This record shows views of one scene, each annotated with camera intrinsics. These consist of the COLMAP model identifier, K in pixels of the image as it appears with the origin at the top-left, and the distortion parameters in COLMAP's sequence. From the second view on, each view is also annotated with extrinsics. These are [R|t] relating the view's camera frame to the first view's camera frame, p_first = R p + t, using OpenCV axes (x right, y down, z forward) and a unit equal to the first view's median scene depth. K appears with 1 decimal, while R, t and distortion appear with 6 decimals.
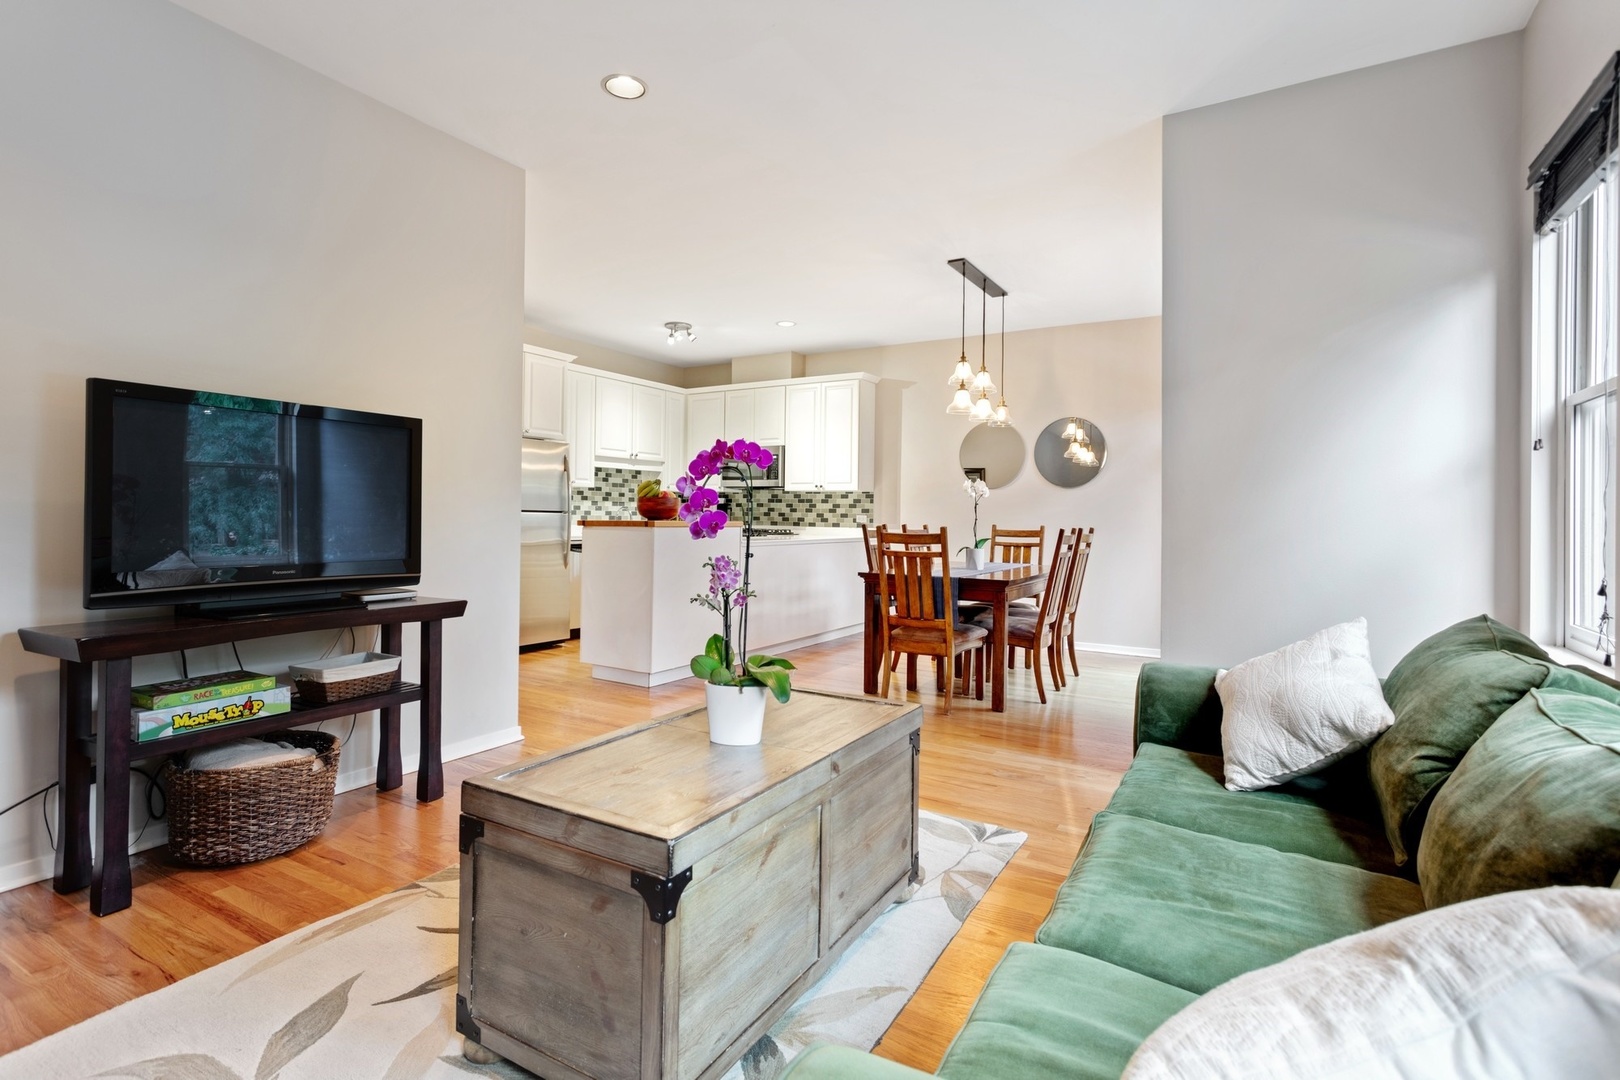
lens RADIAL K [[773.5, 0, 805.6], [0, 773.5, 506.1], [0, 0, 1]] dist [-0.010987, 0.000579]
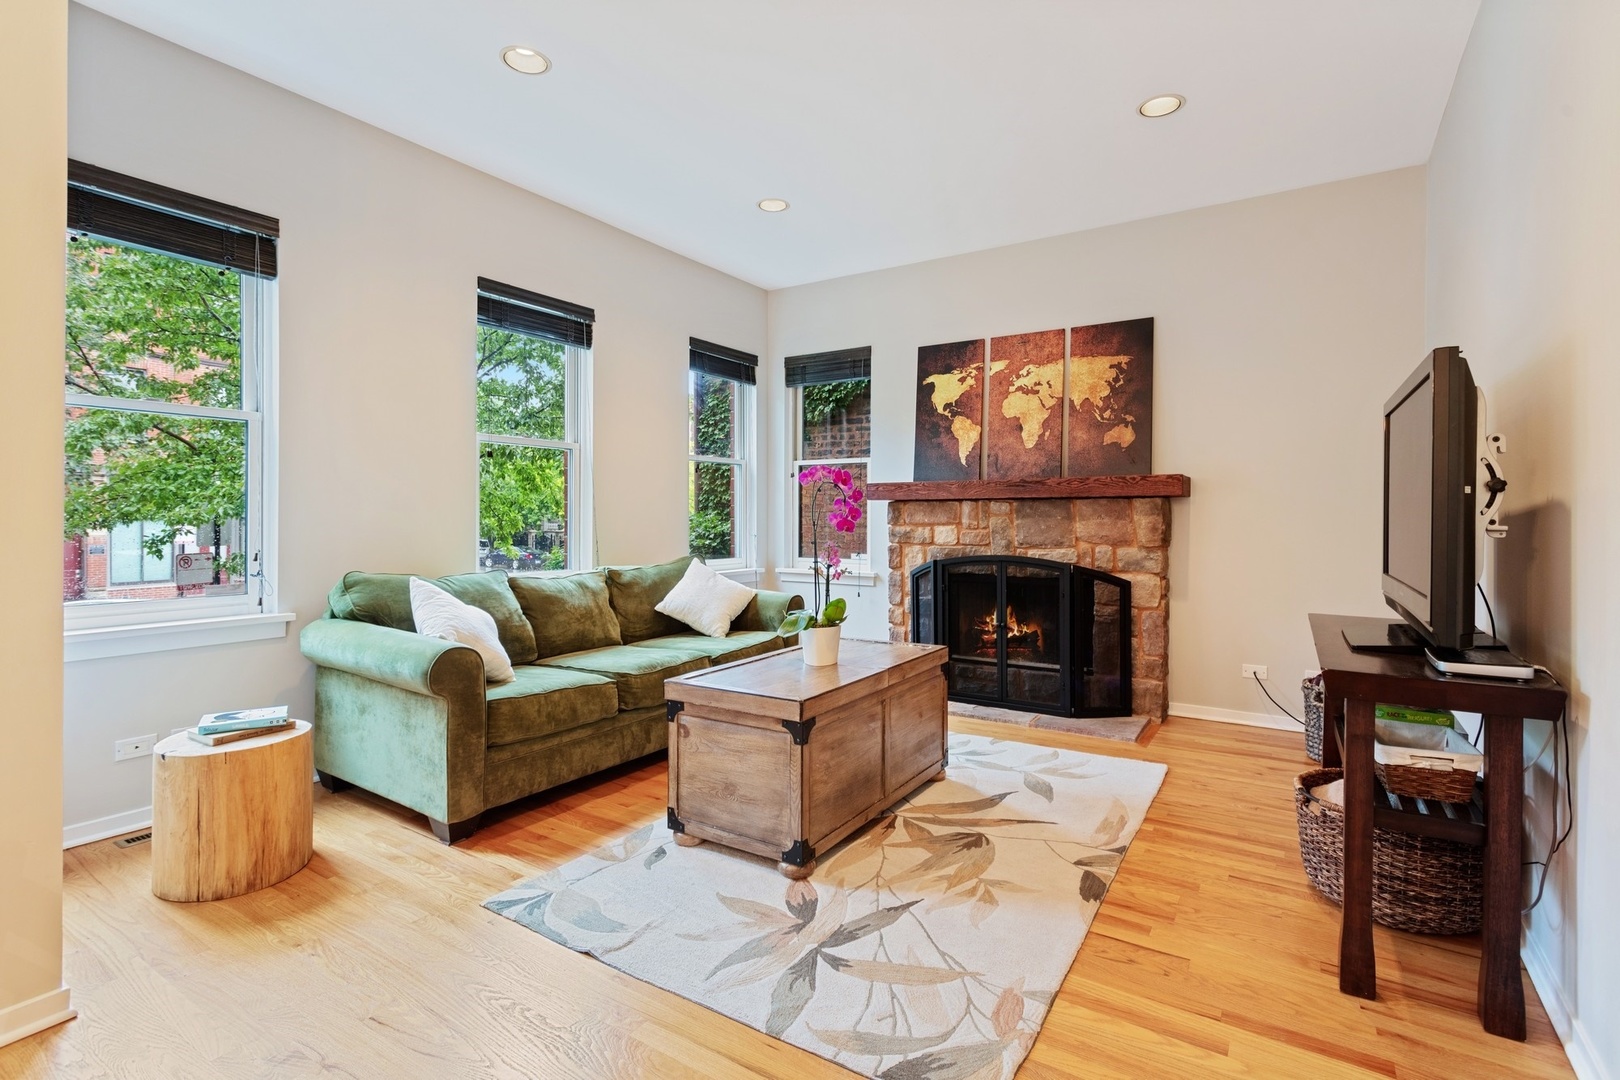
lens RADIAL K [[763.3, 0, 811.8], [0, 763.3, 525.5], [0, 0, 1]] dist [0.000656, 0.000934]
pose [[-0.999324, -0.014433, 0.033817, -0.028906], [-0.014428, 0.999896, 0.000390, 0.007486], [-0.033819, -0.000098, -0.999428, 0.620262]]
